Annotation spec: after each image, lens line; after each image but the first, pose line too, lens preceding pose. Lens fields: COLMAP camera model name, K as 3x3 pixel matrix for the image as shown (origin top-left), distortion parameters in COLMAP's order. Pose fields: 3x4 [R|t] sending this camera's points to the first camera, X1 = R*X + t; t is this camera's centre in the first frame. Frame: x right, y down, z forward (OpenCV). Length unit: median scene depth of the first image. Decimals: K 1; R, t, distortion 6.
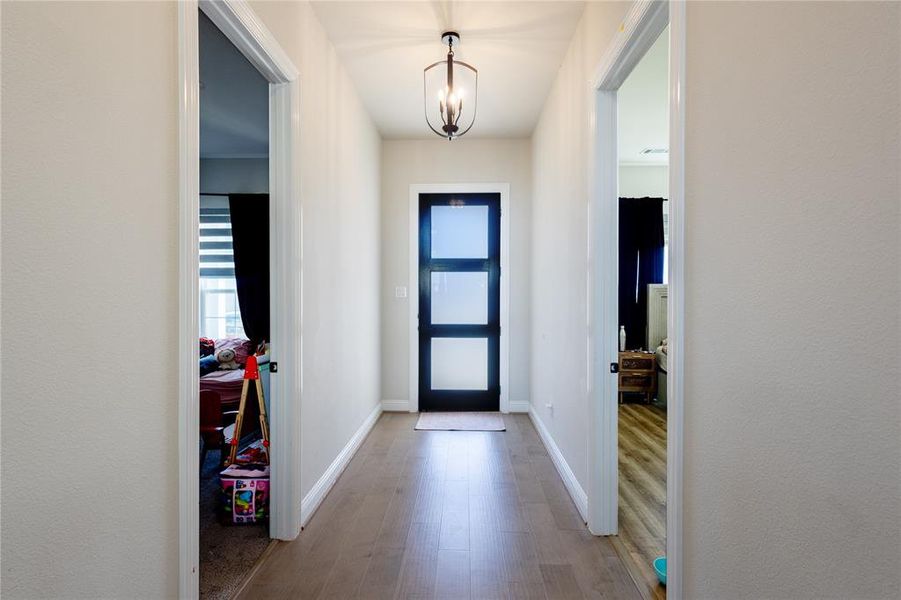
lens RADIAL K [[415.4, 0, 451.5], [0, 415.4, 300.5], [0, 0, 1]] dist [0.003833, -0.000224]
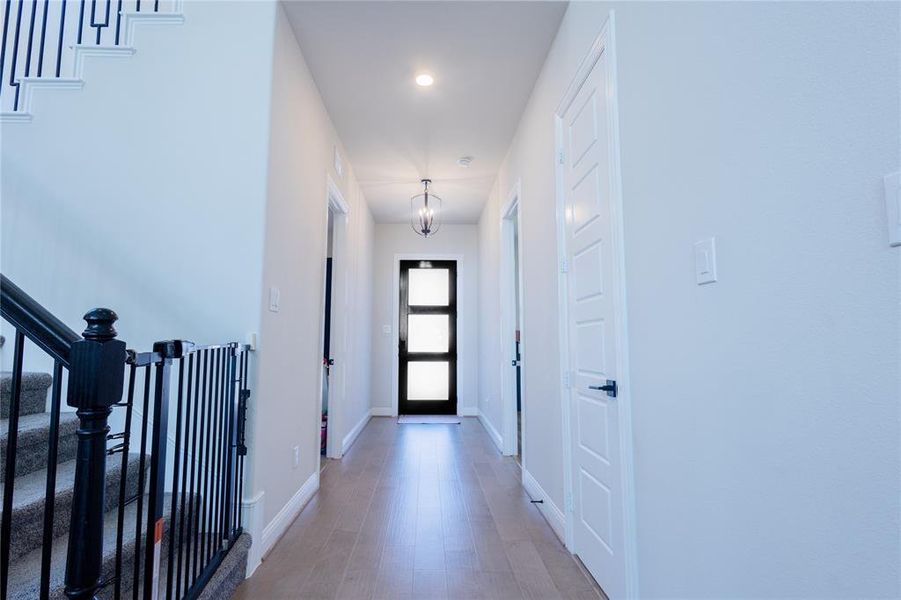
lens RADIAL K [[415.4, 0, 451.5], [0, 415.4, 300.5], [0, 0, 1]] dist [0.003833, -0.000224]
pose [[0.996045, 0.007872, 0.088501, -0.028039], [0.002461, 0.993241, -0.116048, 0.047541], [-0.088816, 0.115807, 0.989293, -0.413726]]
